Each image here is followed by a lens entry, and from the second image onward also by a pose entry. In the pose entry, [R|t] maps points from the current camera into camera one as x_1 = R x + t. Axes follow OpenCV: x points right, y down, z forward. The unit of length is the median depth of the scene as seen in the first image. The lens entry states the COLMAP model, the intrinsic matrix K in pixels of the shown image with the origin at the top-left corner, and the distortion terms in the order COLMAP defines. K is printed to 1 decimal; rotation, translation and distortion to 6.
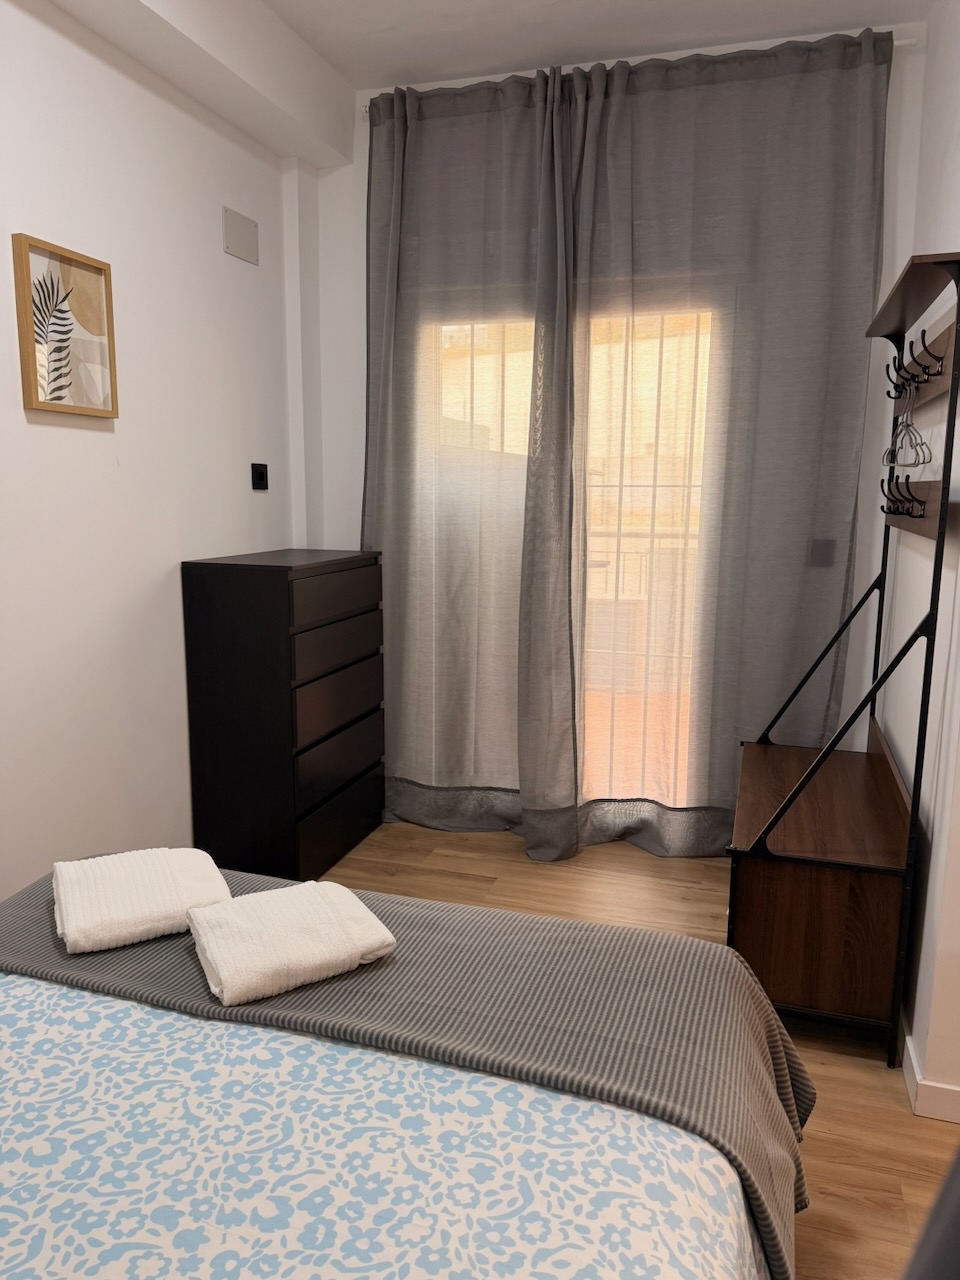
lens RADIAL K [[902.2, 0, 483.9], [0, 902.2, 636.8], [0, 0, 1]] dist [0.040319, -0.046730]
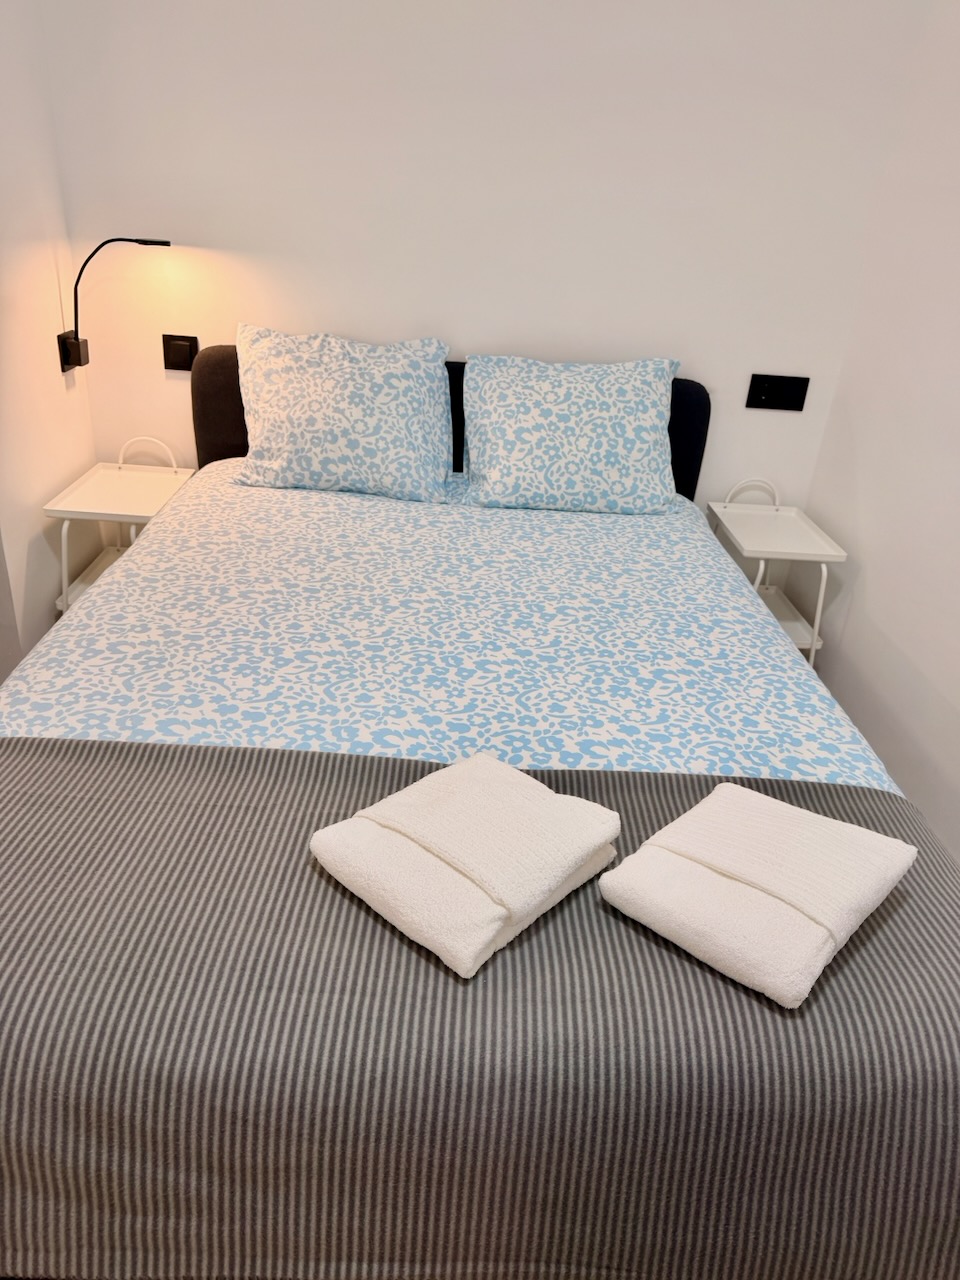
lens RADIAL K [[913.3, 0, 482.7], [0, 913.3, 639.5], [0, 0, 1]] dist [0.096813, -0.133699]
pose [[-0.940876, 0.078881, -0.329438, -0.001798], [-0.133420, 0.807612, 0.574424, -0.230652], [0.311369, 0.584415, -0.749339, 1.608641]]
